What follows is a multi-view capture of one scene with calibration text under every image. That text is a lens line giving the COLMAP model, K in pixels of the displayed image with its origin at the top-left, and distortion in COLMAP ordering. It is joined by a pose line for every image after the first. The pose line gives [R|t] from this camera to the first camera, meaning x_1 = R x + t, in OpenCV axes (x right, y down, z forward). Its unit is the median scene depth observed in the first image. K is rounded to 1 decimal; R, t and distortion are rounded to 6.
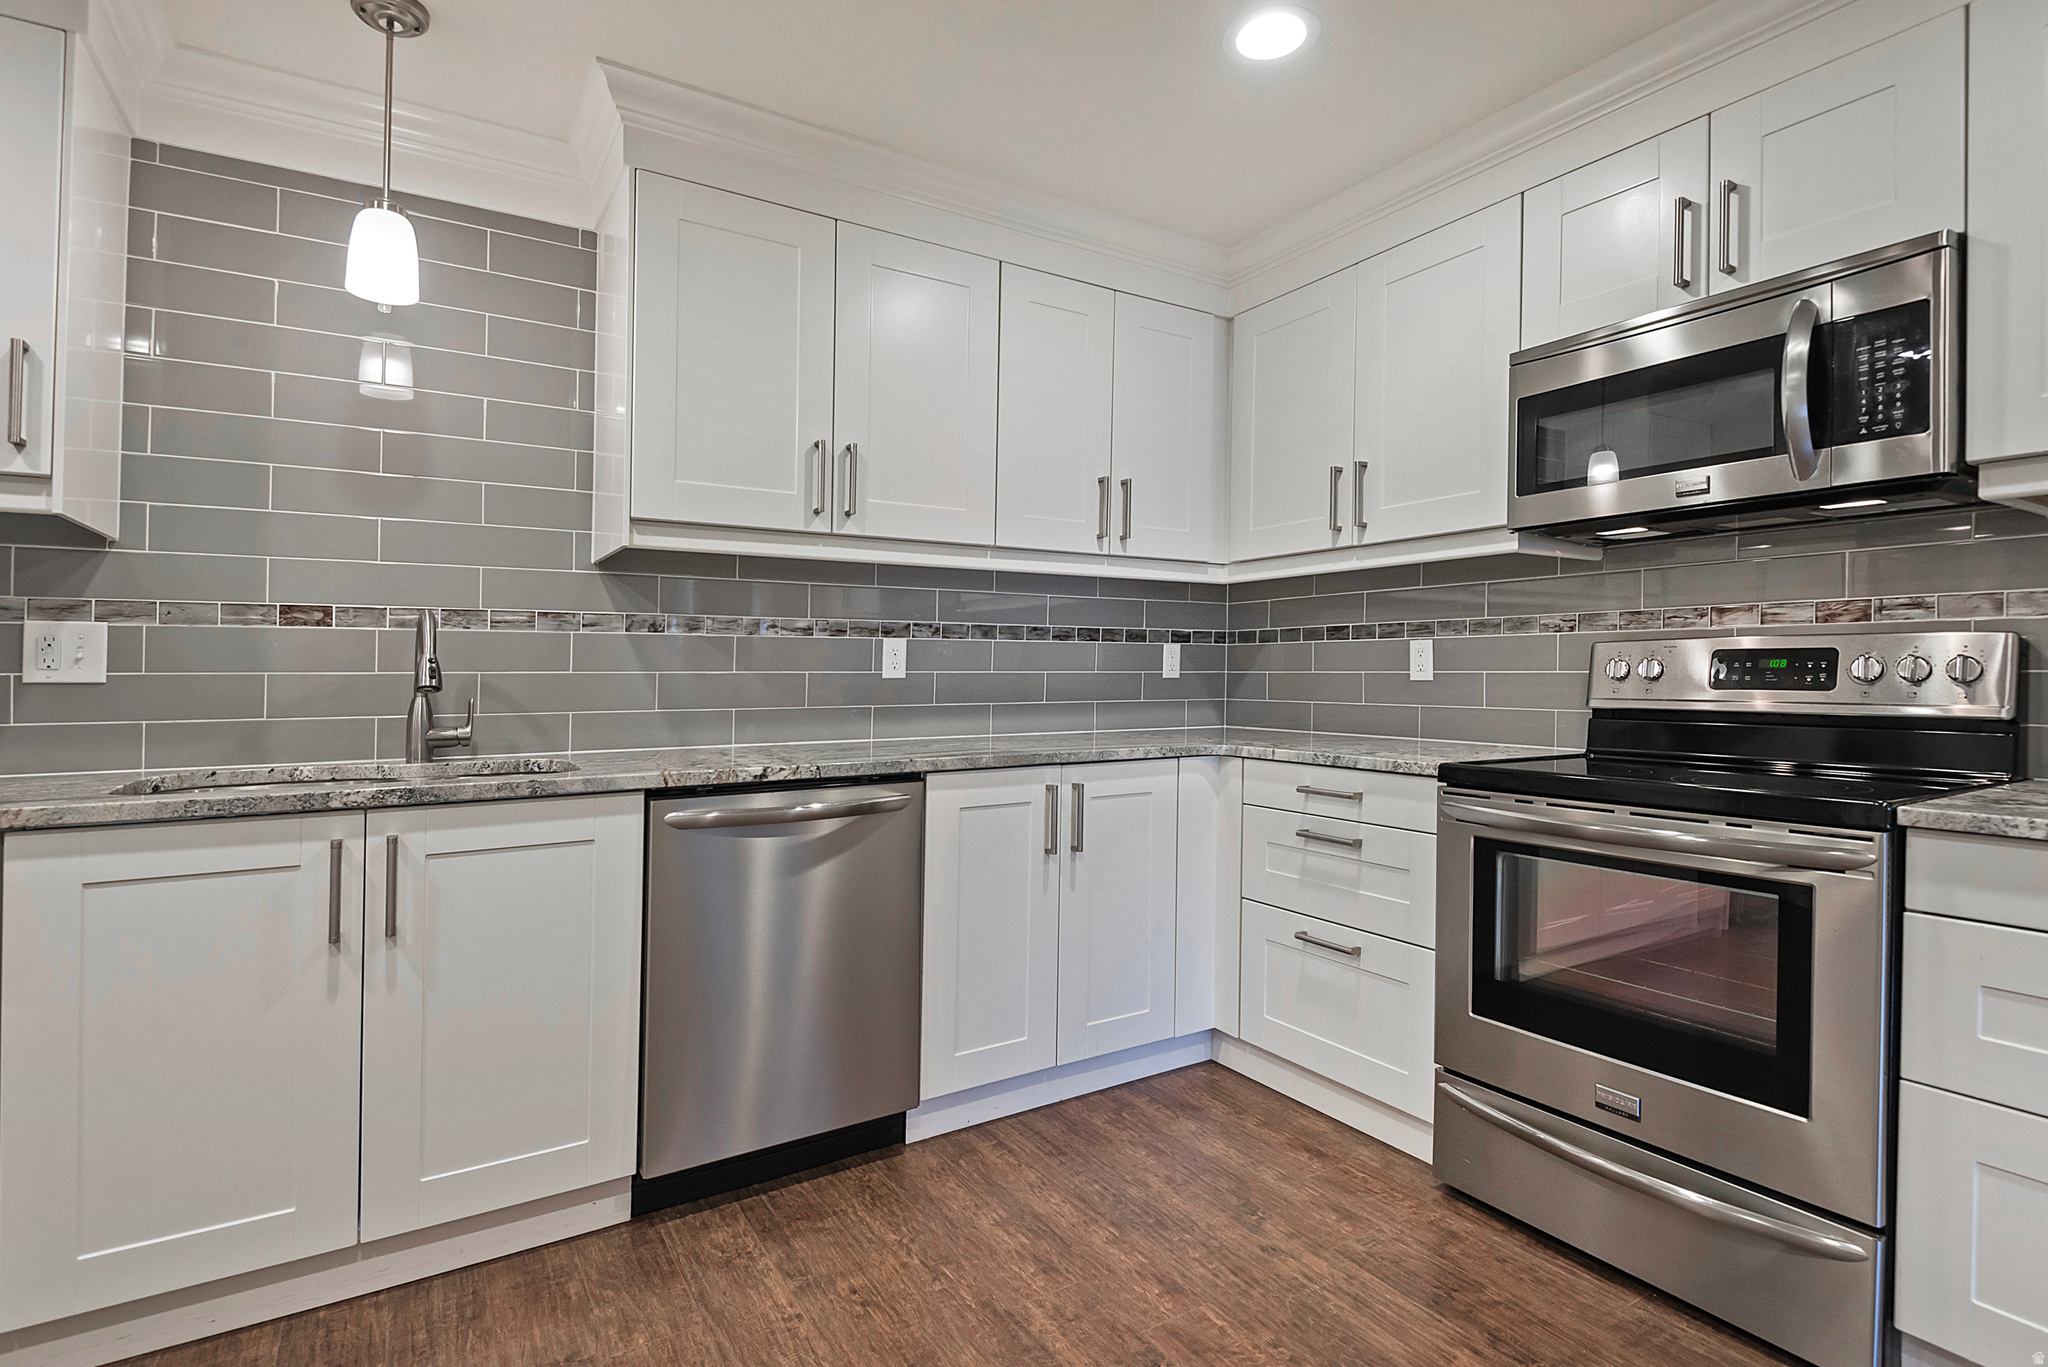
lens RADIAL K [[960.6, 0, 997.8], [0, 960.6, 664.6], [0, 0, 1]] dist [0.027879, -0.018643]
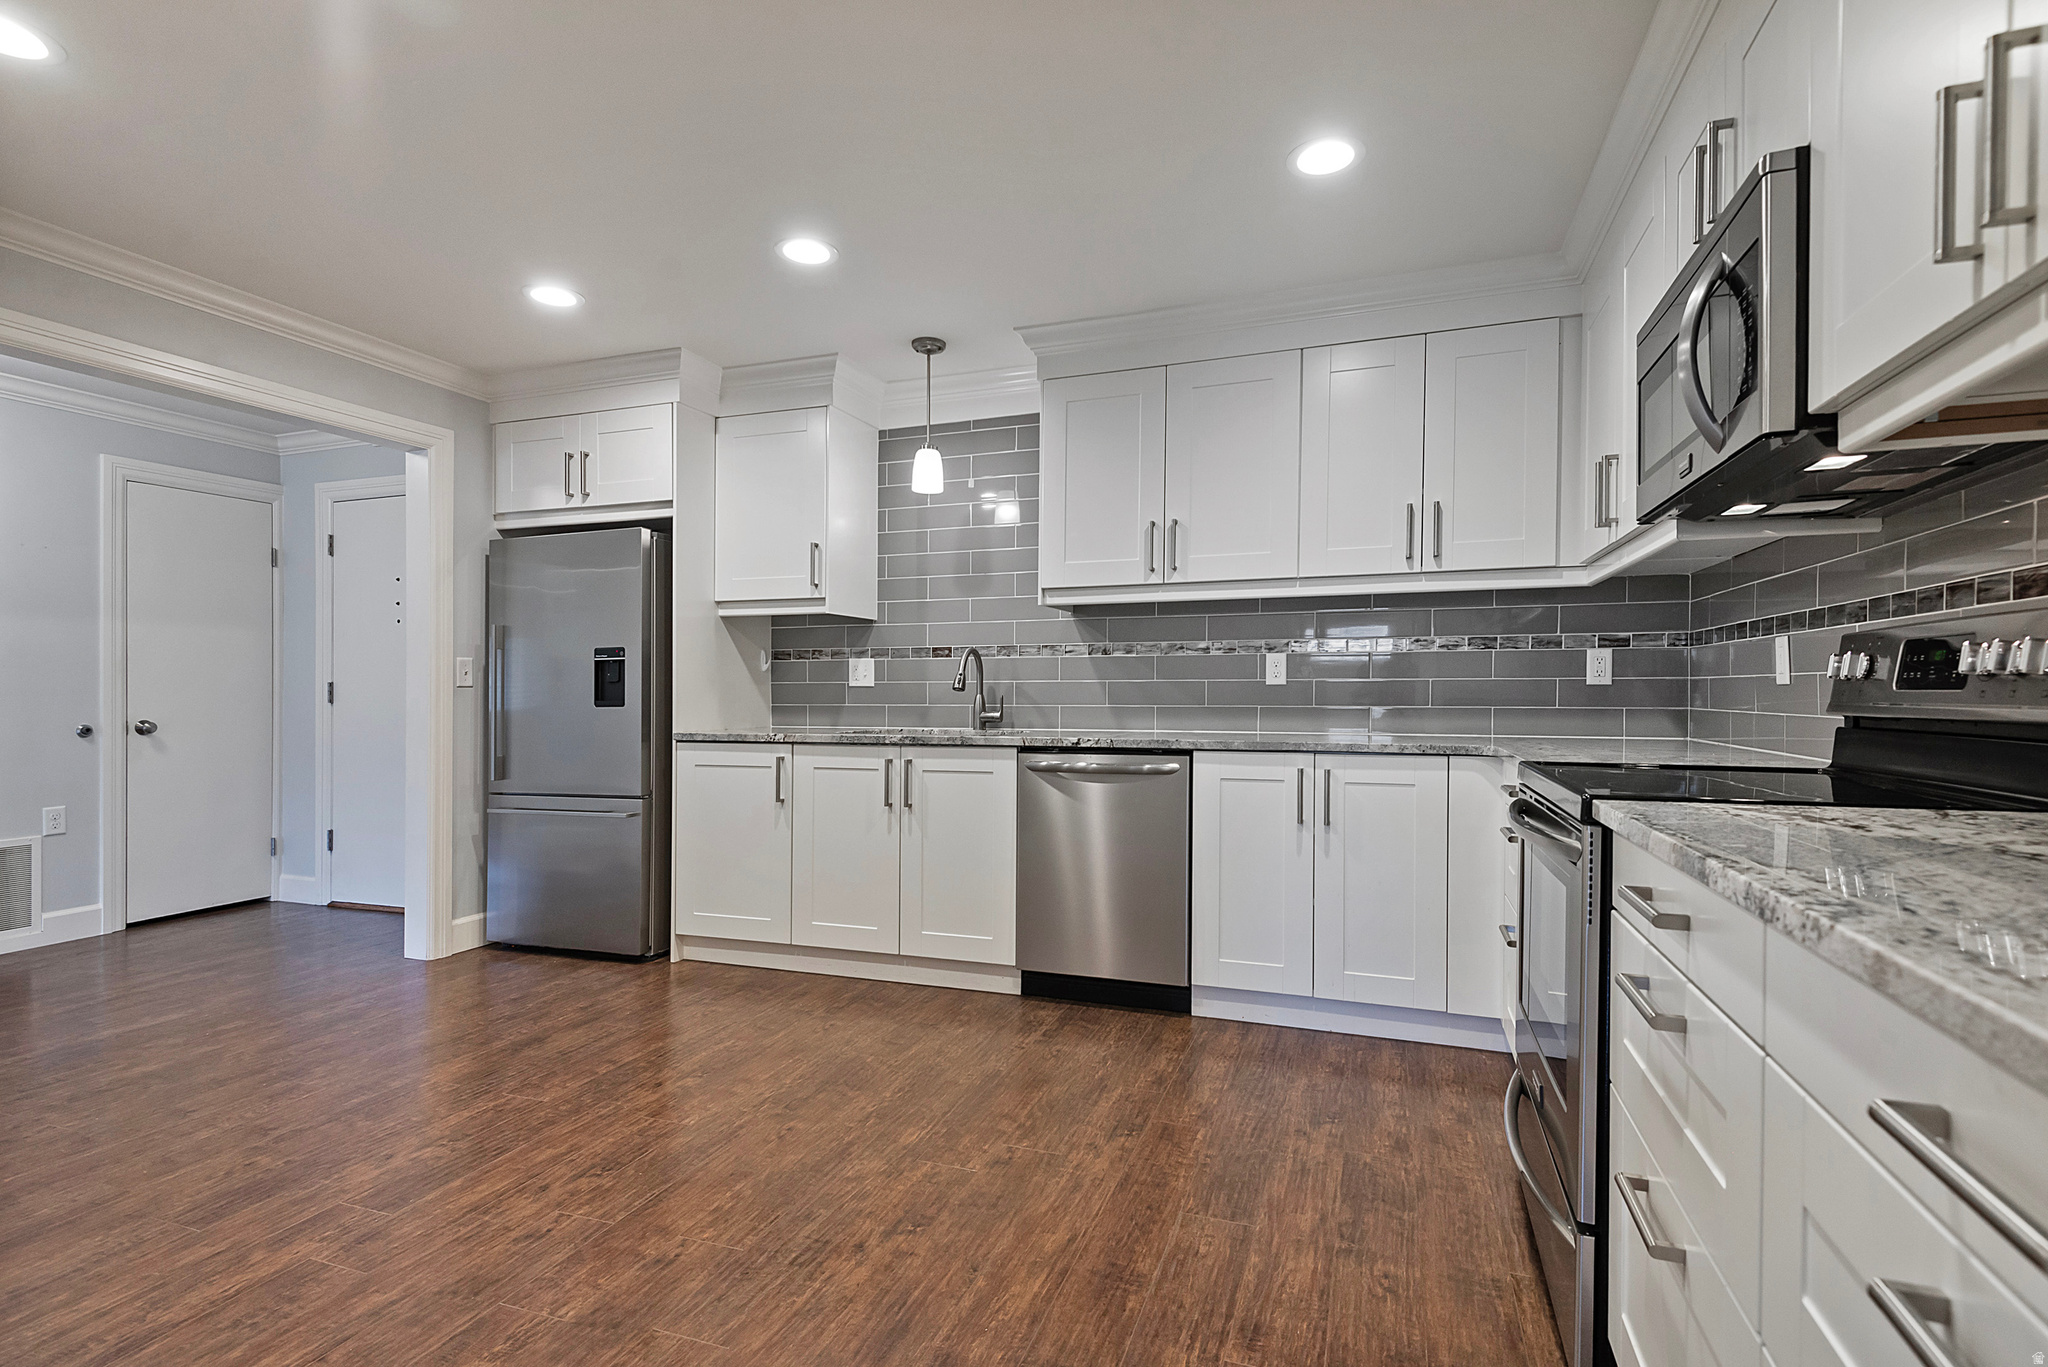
lens RADIAL K [[952.9, 0, 1077.9], [0, 952.9, 681.6], [0, 0, 1]] dist [0.029109, -0.011454]
pose [[0.644485, -0.008133, -0.764574, 0.901862], [0.004168, 0.999966, -0.007124, 0.022397], [0.764605, 0.001405, 0.644497, -0.021640]]
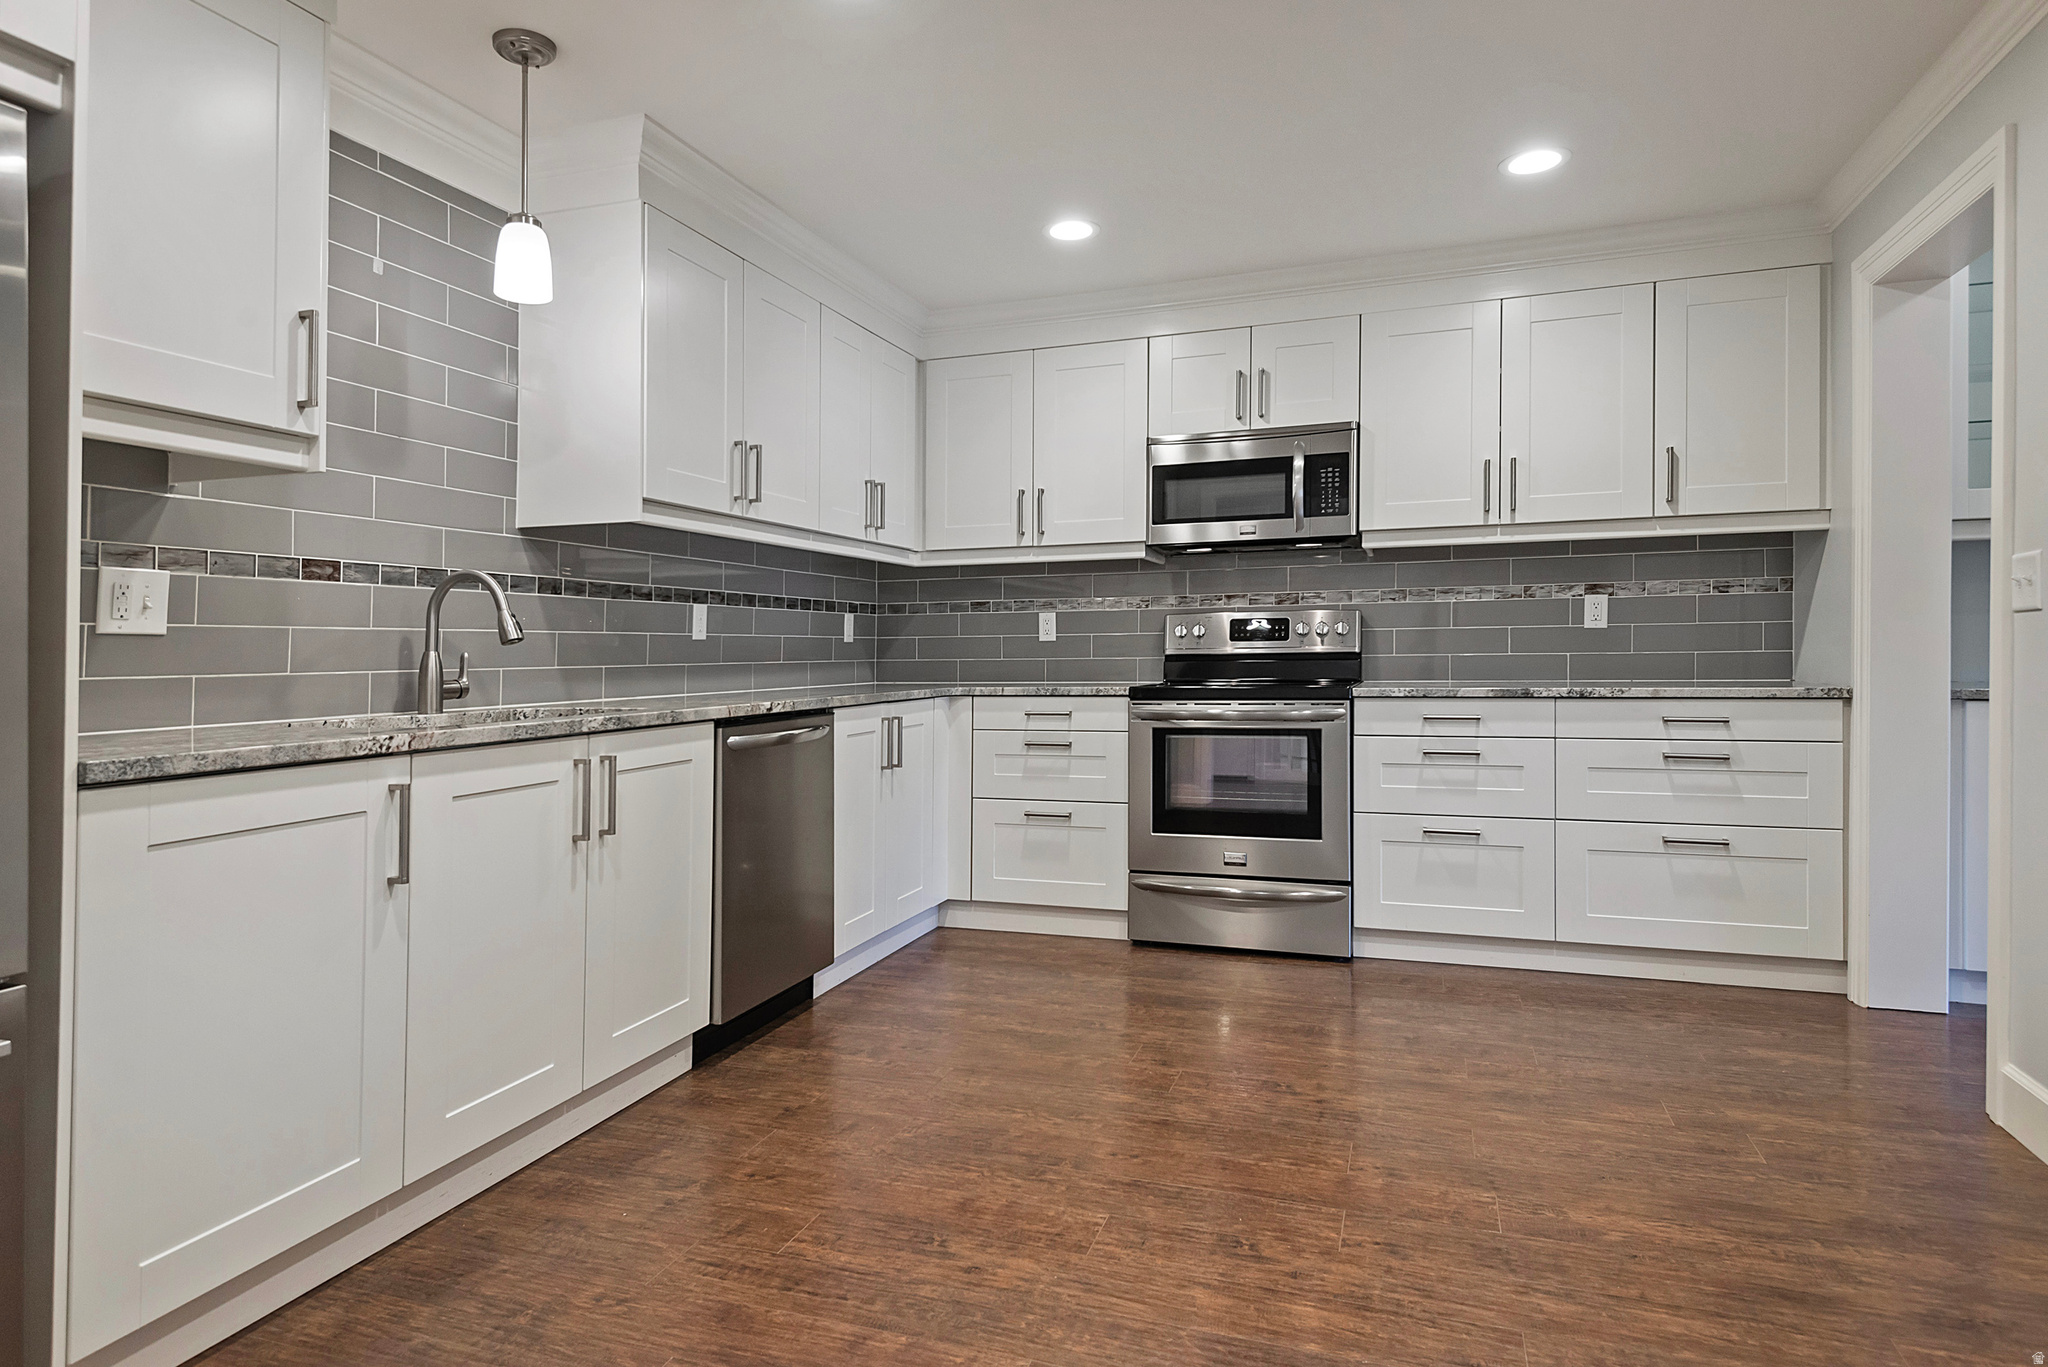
lens RADIAL K [[1159.2, 0, 990.1], [0, 1159.2, 650.8], [0, 0, 1]] dist [0.048341, -0.000745]
pose [[0.781141, -0.006824, 0.624317, -0.913165], [0.005493, 0.999977, 0.004056, 0.030741], [-0.624330, 0.000261, 0.781160, -0.369568]]
